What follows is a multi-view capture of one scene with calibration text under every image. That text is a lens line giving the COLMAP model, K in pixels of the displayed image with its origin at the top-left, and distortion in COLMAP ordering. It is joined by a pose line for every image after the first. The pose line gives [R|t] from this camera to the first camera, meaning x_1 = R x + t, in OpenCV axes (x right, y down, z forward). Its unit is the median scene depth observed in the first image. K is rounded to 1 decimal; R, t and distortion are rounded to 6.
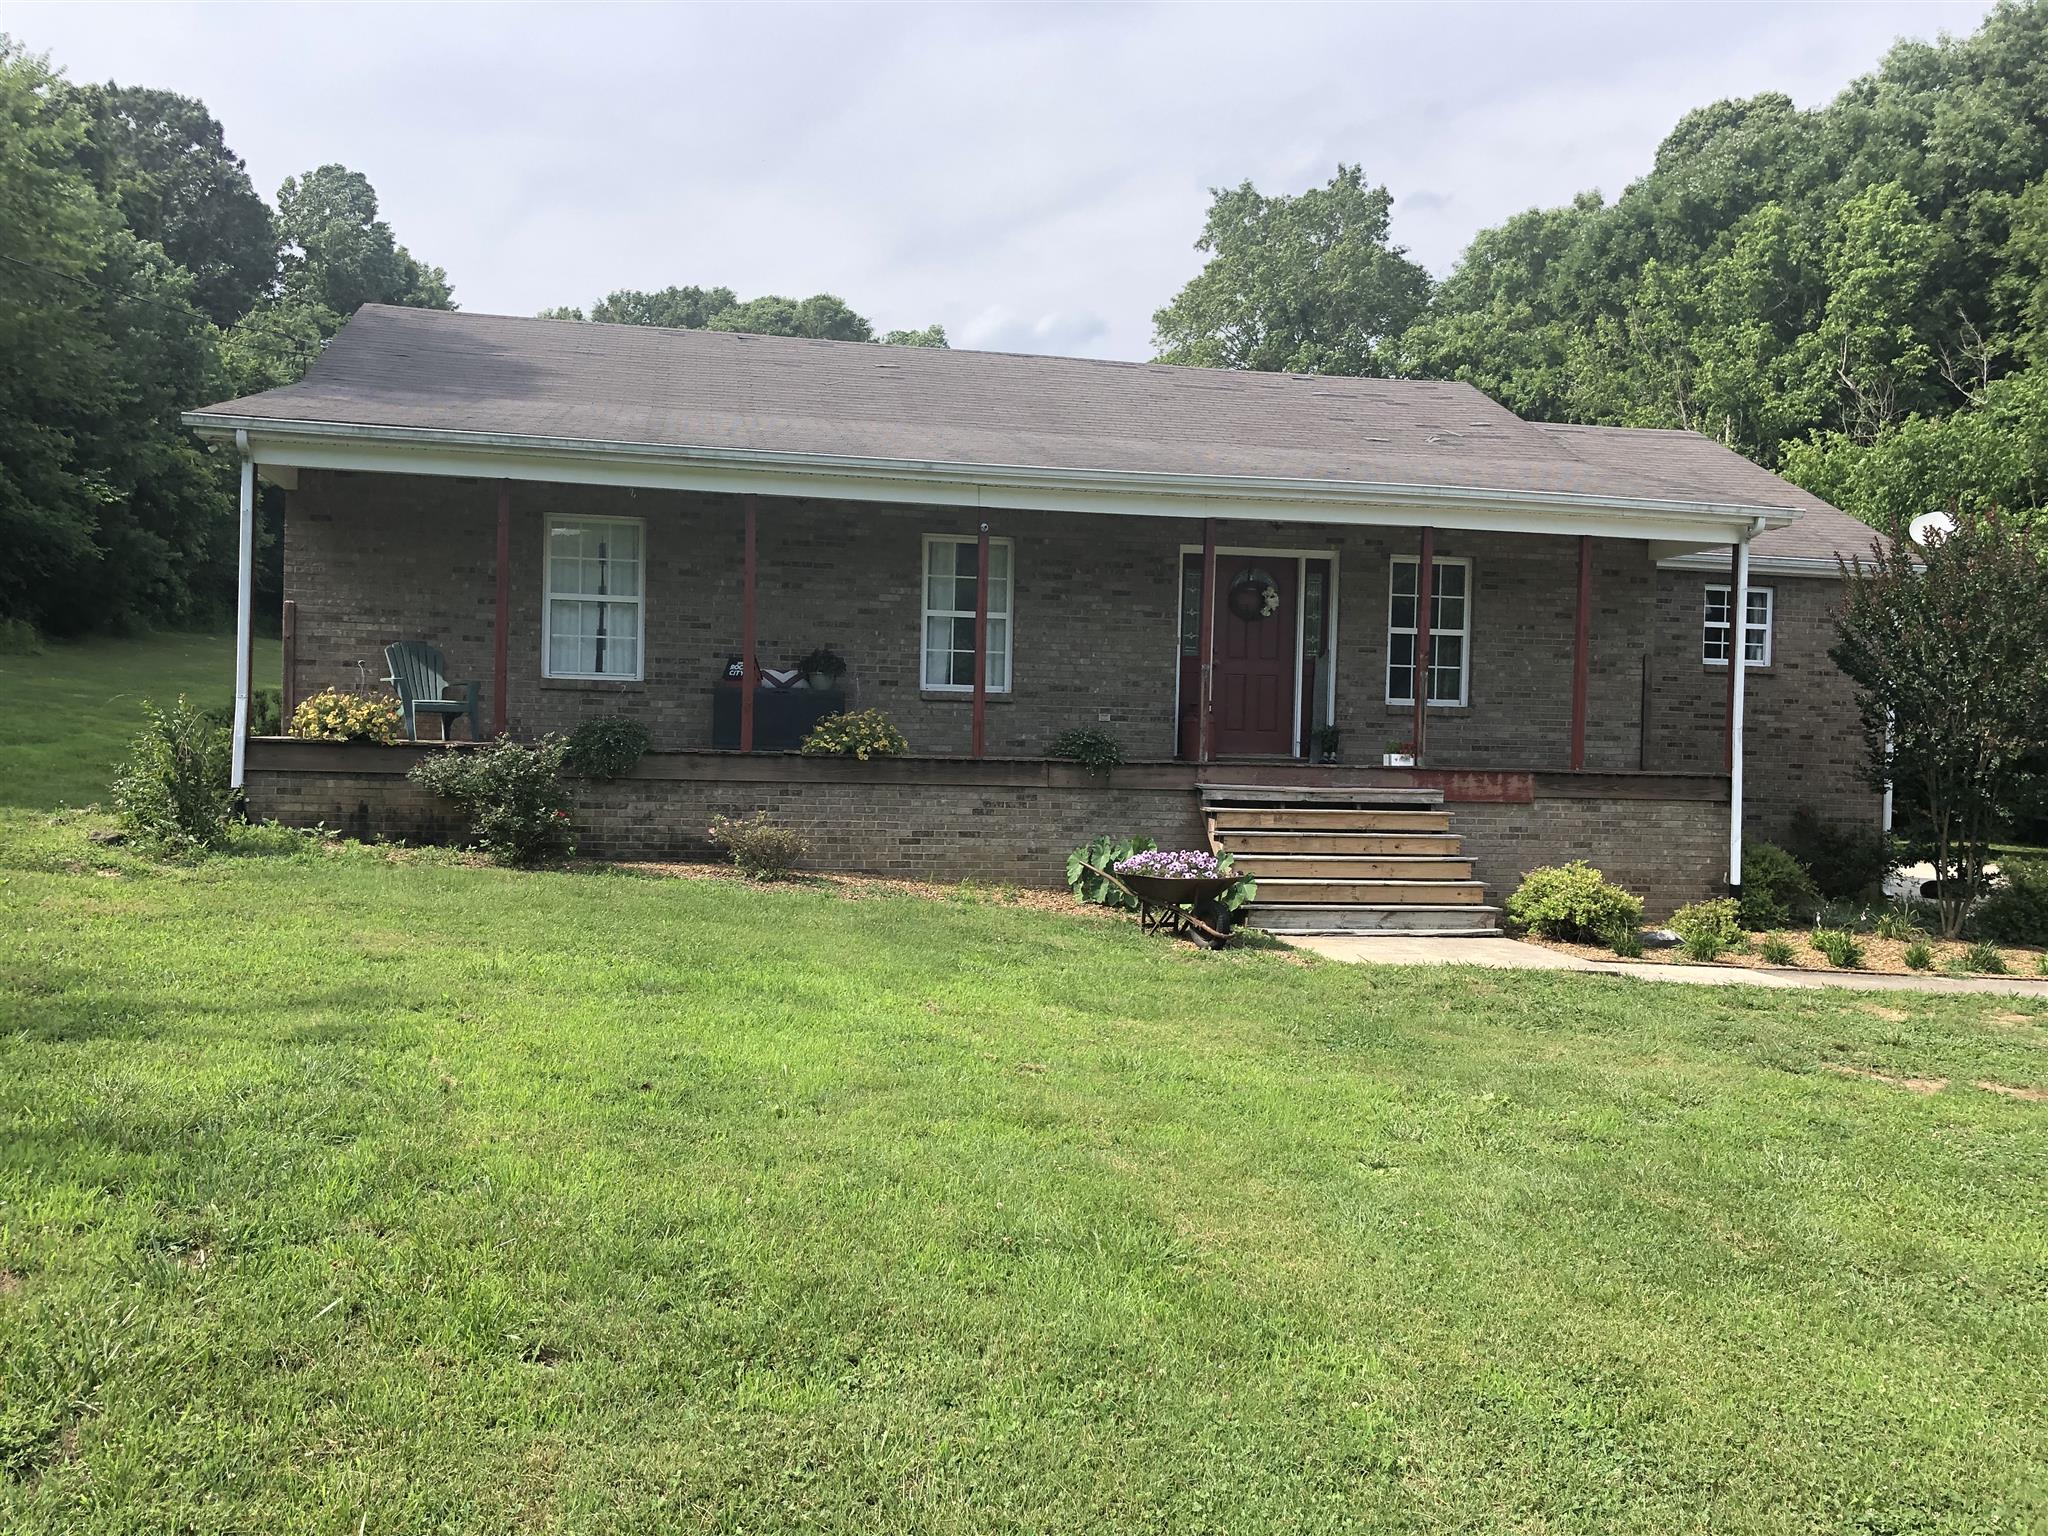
lens RADIAL K [[1676.4, 0, 1024.9], [0, 1676.4, 760.4], [0, 0, 1]] dist [0.050560, -0.023337]
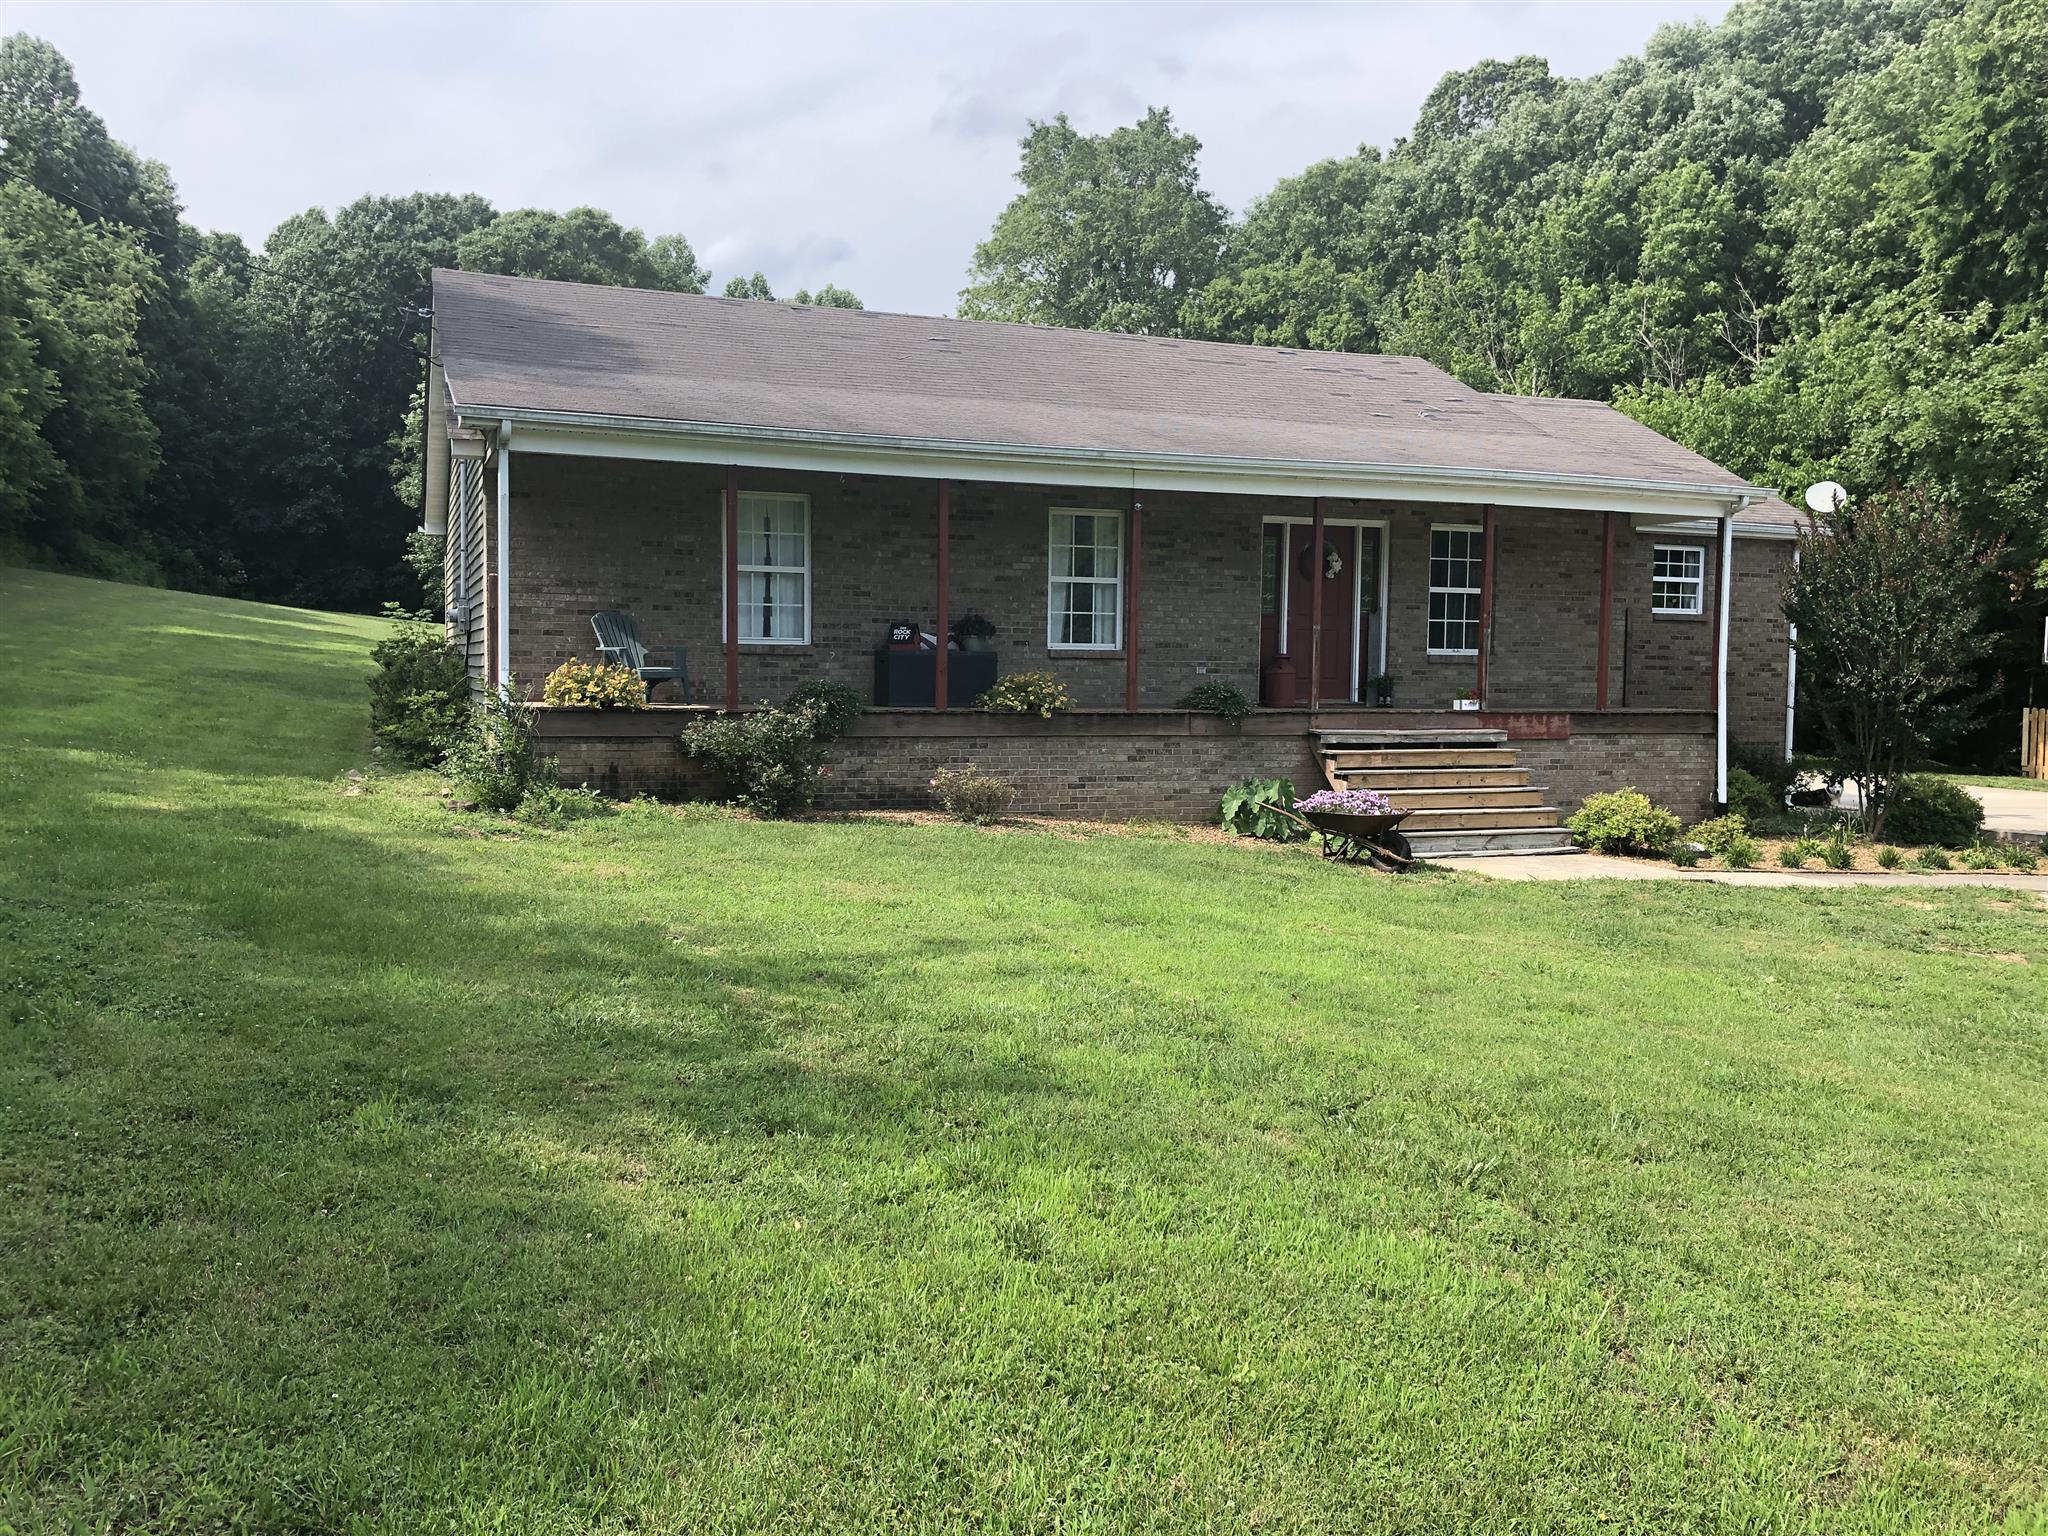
lens RADIAL K [[1676.4, 0, 1026.6], [0, 1676.4, 766.2], [0, 0, 1]] dist [0.050560, -0.023337]
pose [[0.986203, -0.023233, 0.163901, -0.267312], [0.014775, 0.998505, 0.052634, -0.023470], [-0.164879, -0.049486, 0.985072, -0.102187]]
